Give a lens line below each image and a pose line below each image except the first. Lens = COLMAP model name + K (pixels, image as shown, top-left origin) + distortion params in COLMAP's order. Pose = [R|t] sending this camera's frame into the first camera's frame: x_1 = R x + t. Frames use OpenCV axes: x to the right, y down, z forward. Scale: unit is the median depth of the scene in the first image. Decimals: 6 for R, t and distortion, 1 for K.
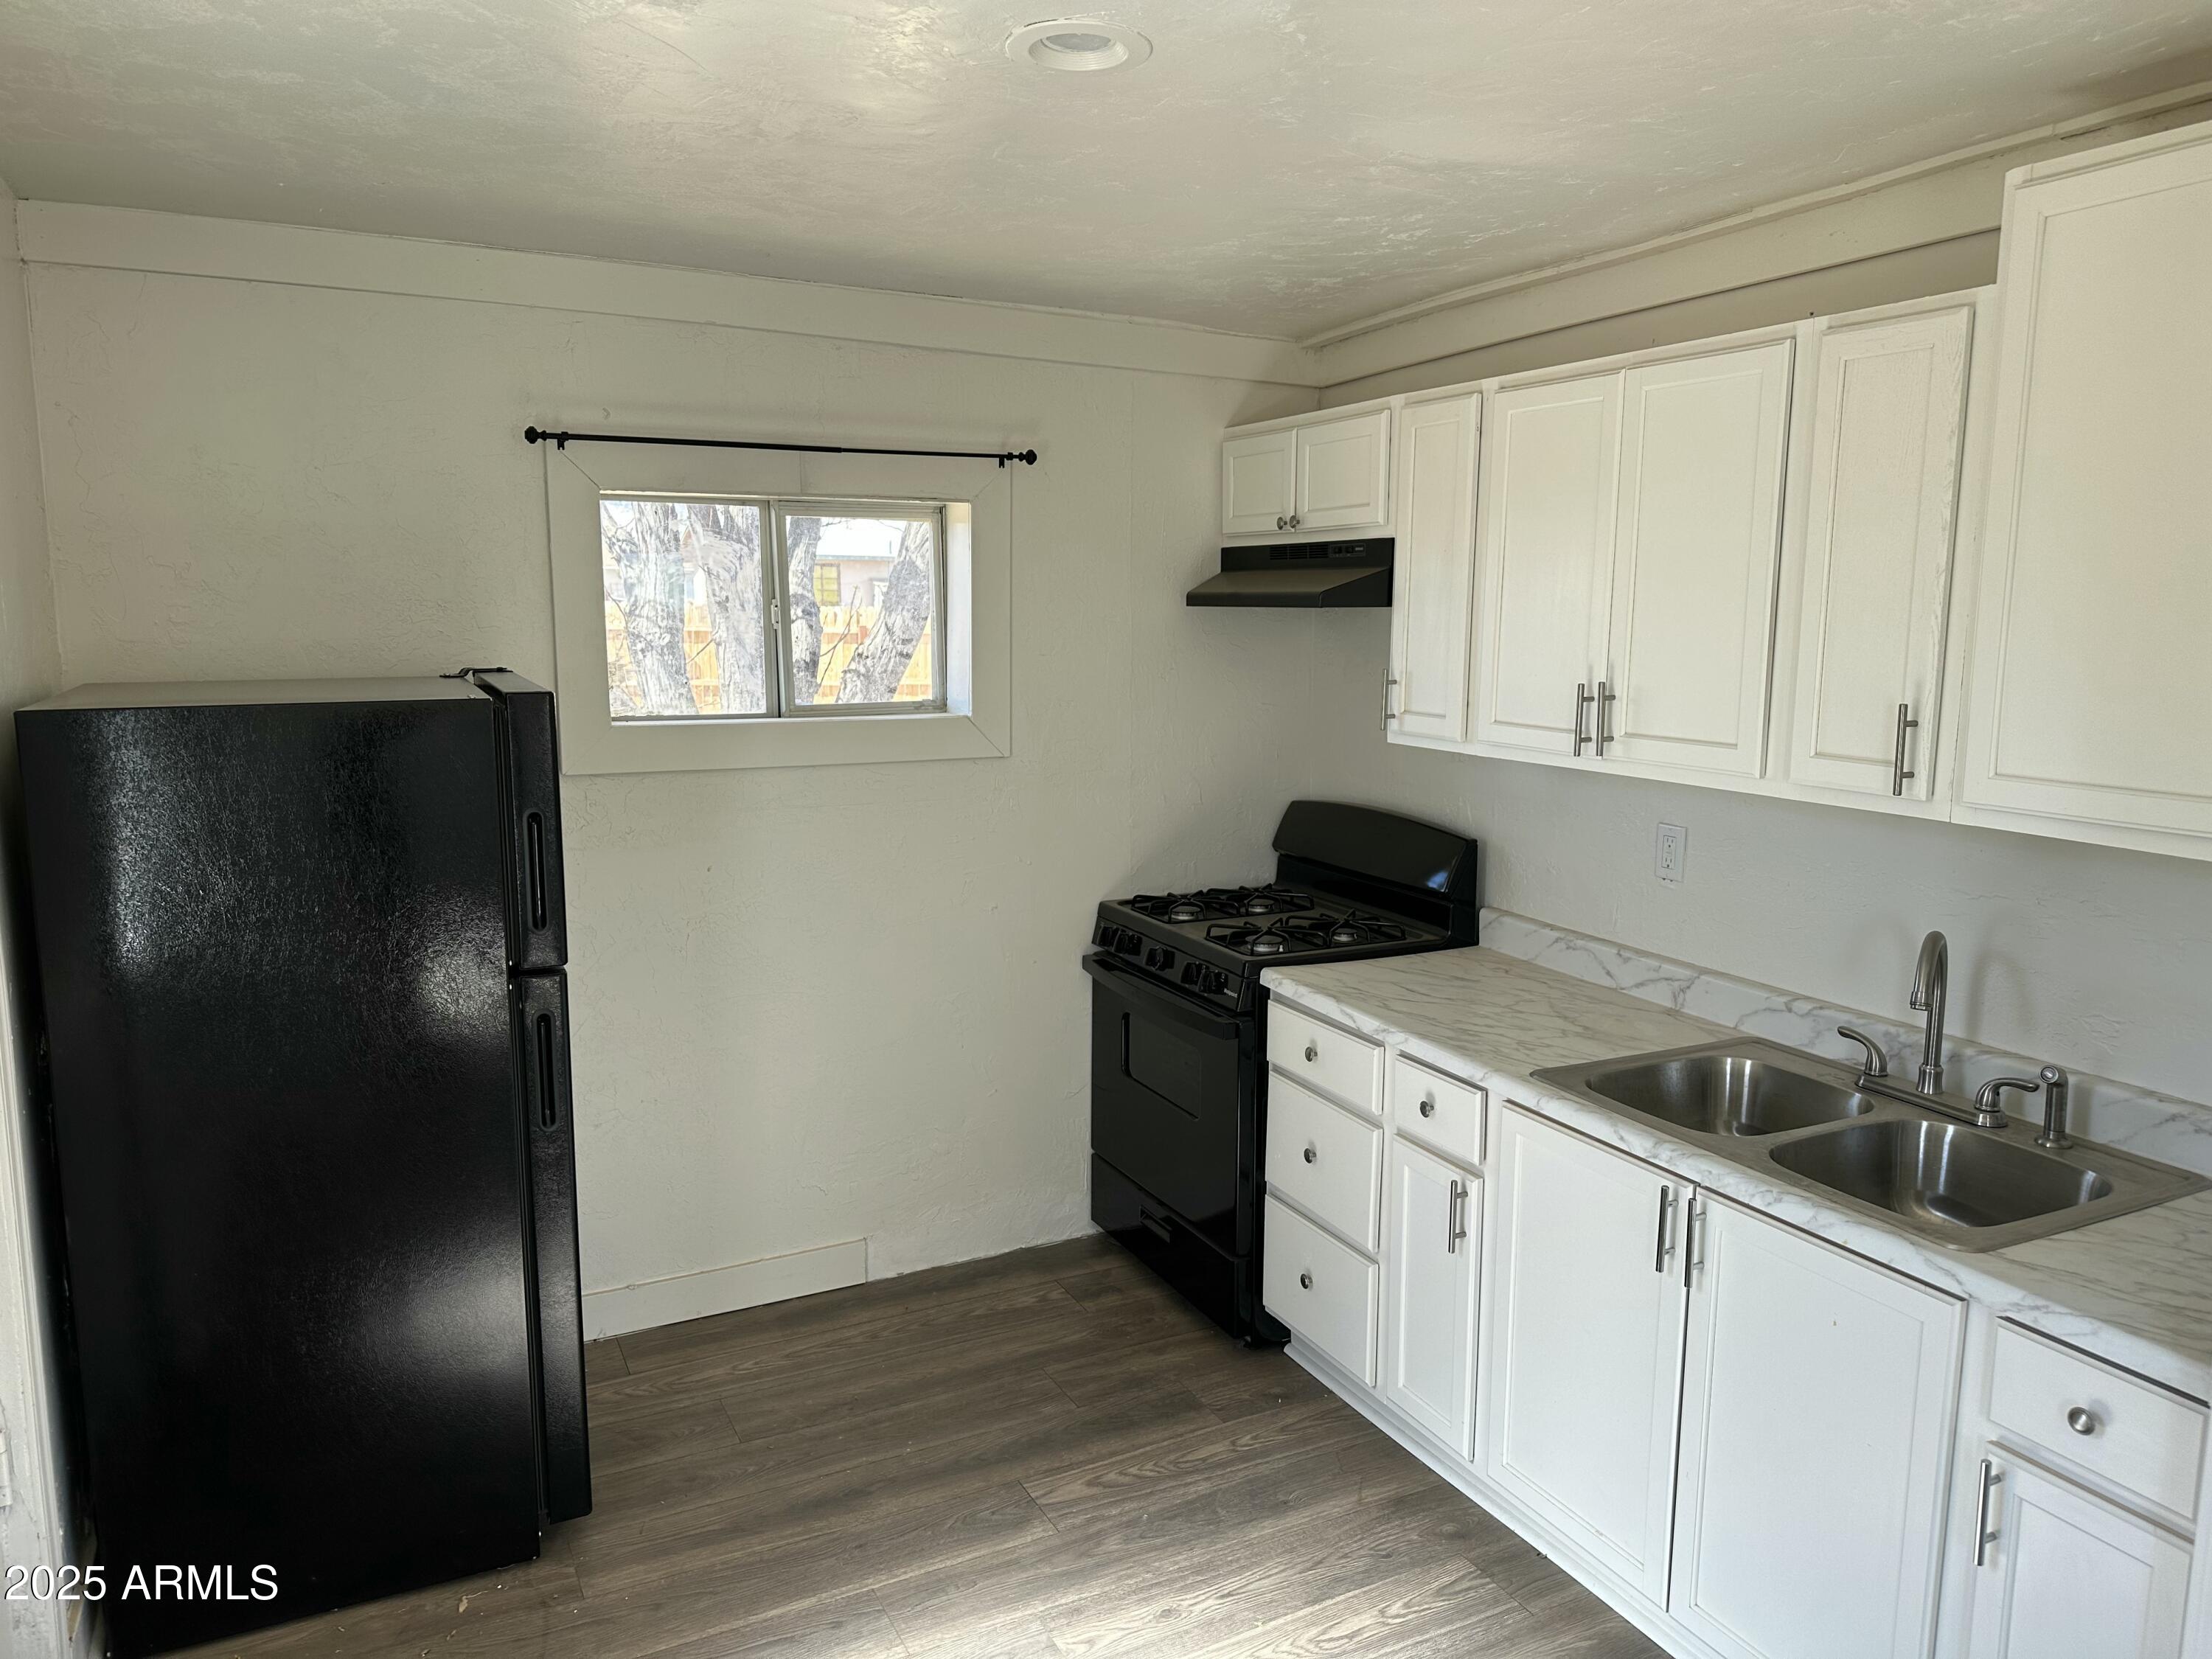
lens RADIAL K [[1549.2, 0, 1098.1], [0, 1549.2, 831.2], [0, 0, 1]] dist [0.109946, -0.150128]
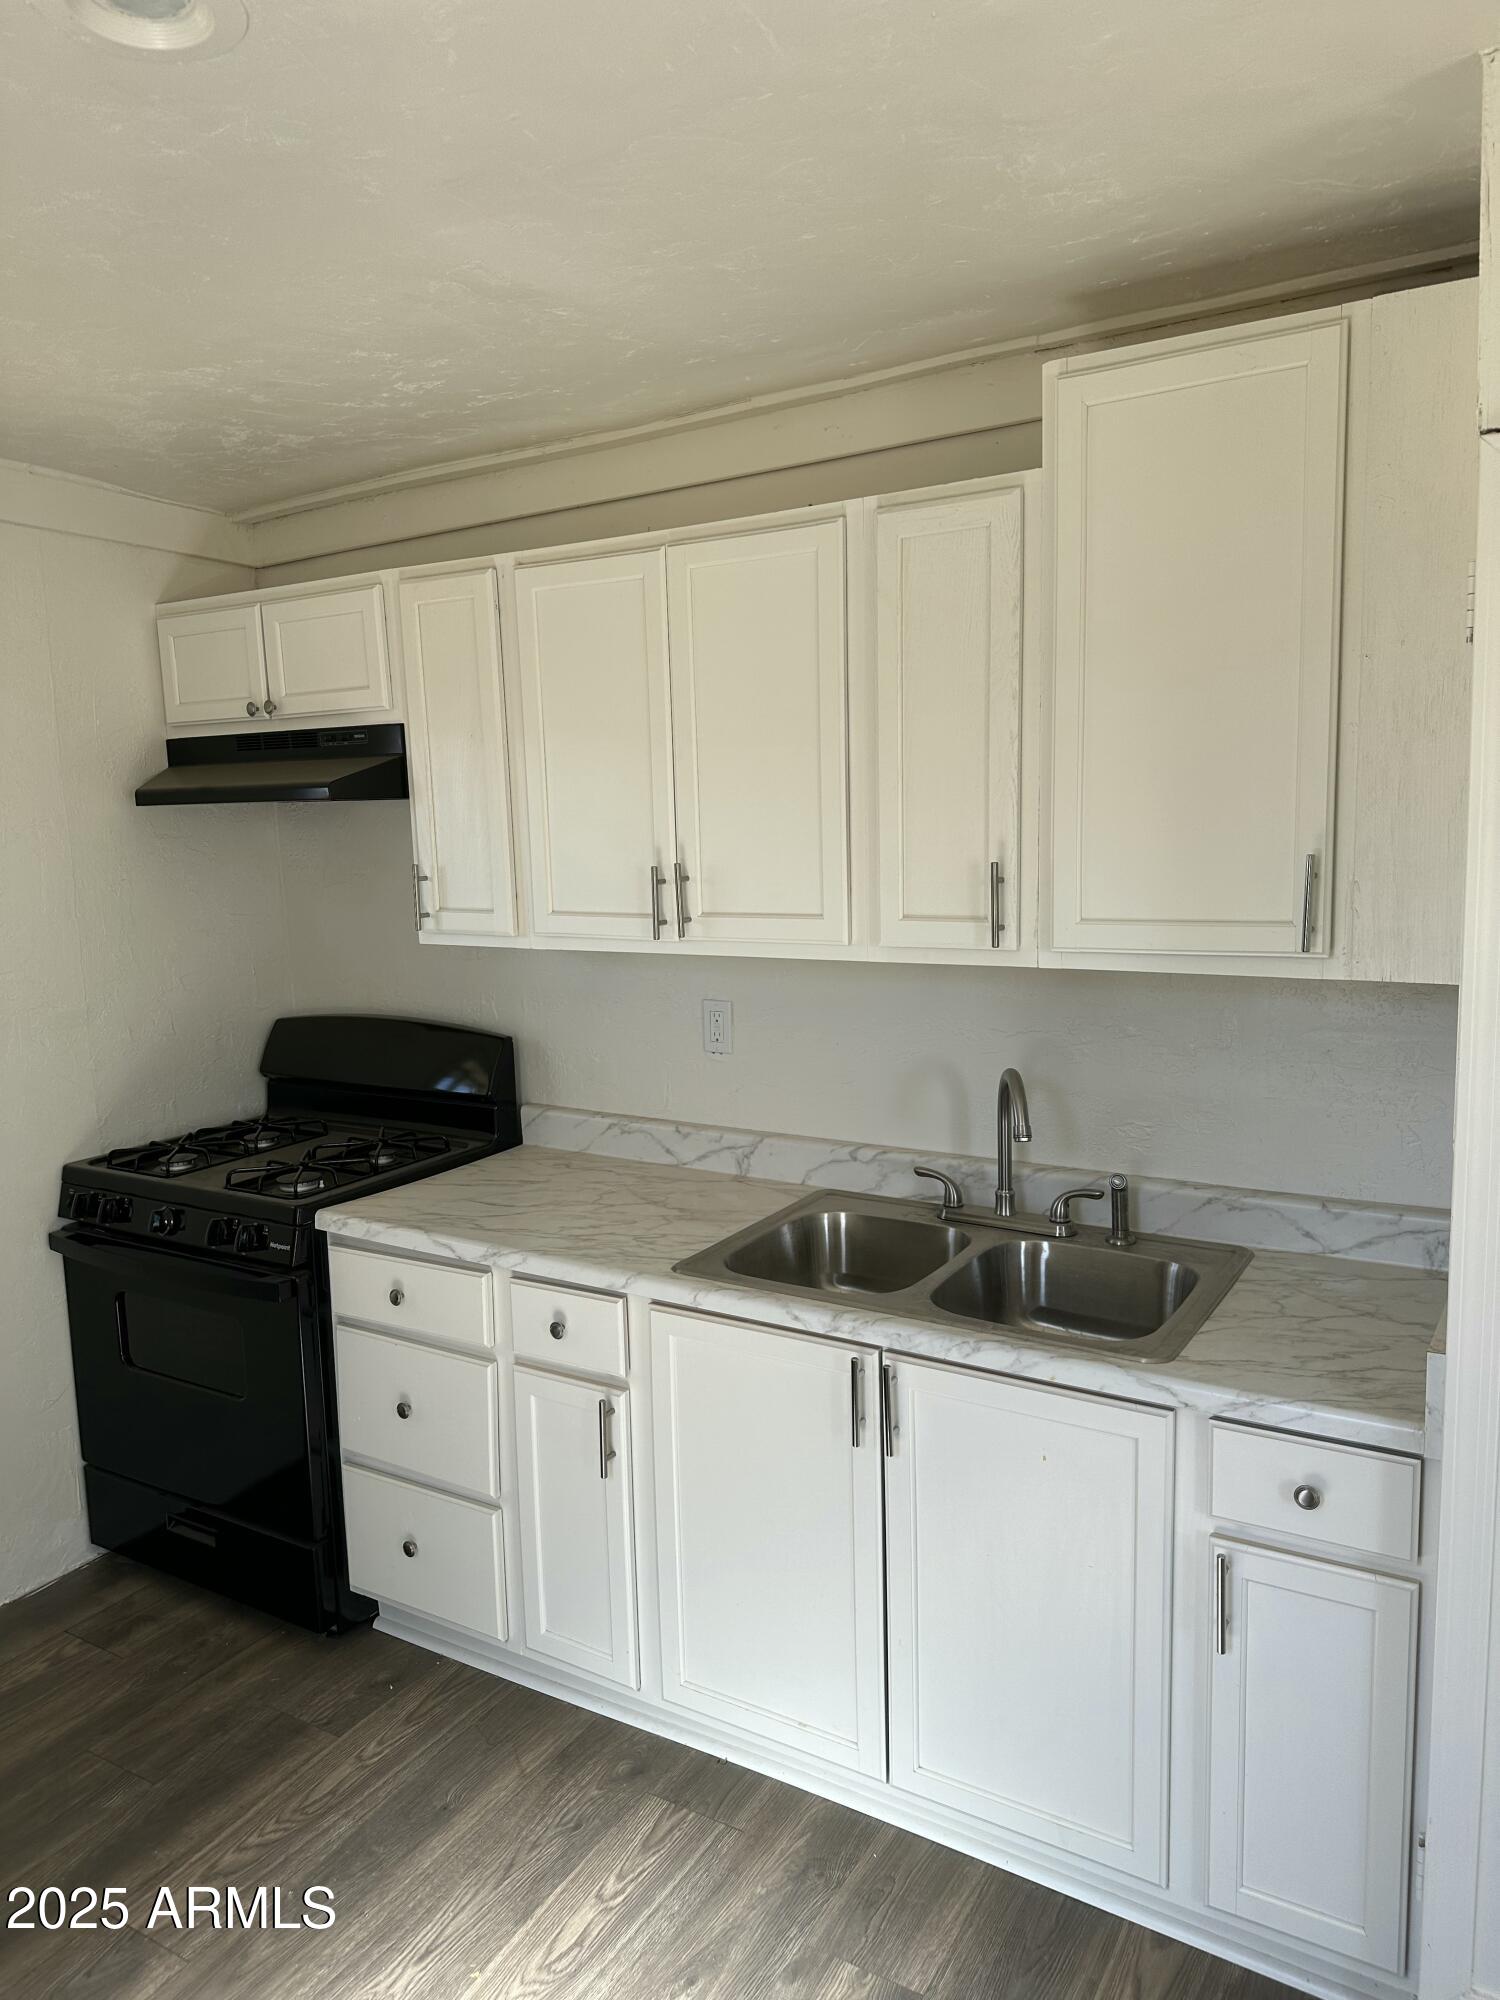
lens RADIAL K [[1400.7, 0, 746.3], [0, 1400.7, 1007.8], [0, 0, 1]] dist [0.109946, -0.150128]
pose [[0.845729, -0.106246, 0.522928, -0.110905], [0.113708, 0.993353, 0.017925, -0.014241], [-0.521357, 0.044301, 0.852188, 0.214459]]
